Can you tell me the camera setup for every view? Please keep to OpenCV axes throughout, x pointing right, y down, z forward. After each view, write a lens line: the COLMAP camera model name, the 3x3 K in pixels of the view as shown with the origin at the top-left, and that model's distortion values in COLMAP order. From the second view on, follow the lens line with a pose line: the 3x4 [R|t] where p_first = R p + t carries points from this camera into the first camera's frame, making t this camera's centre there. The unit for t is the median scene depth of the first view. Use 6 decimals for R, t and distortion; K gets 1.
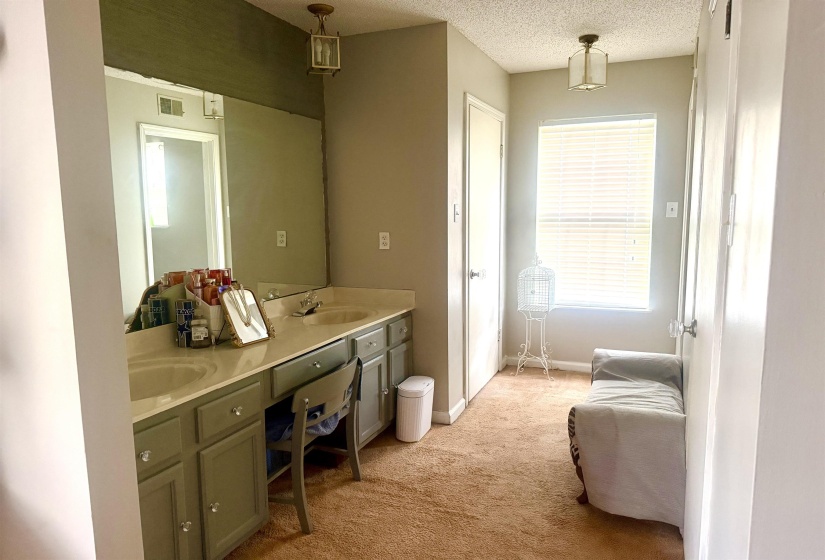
lens RADIAL K [[585.4, 0, 414.0], [0, 585.4, 283.3], [0, 0, 1]] dist [0.029945, -0.044746]
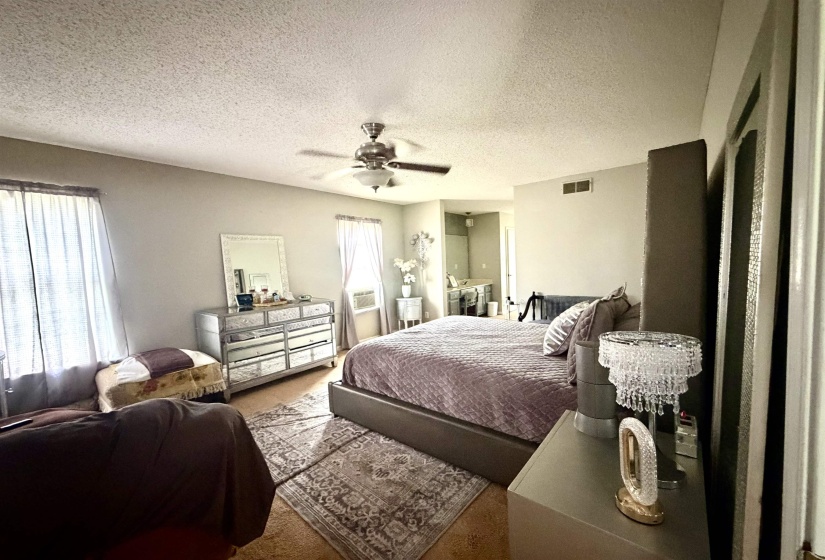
lens RADIAL K [[328.7, 0, 411.5], [0, 328.7, 281.2], [0, 0, 1]] dist [-0.003552, 0.003635]
pose [[0.960367, -0.004571, -0.278703, 0.101922], [-0.008883, 0.998856, -0.046992, 0.145789], [0.278598, 0.047605, 0.959227, -1.326439]]
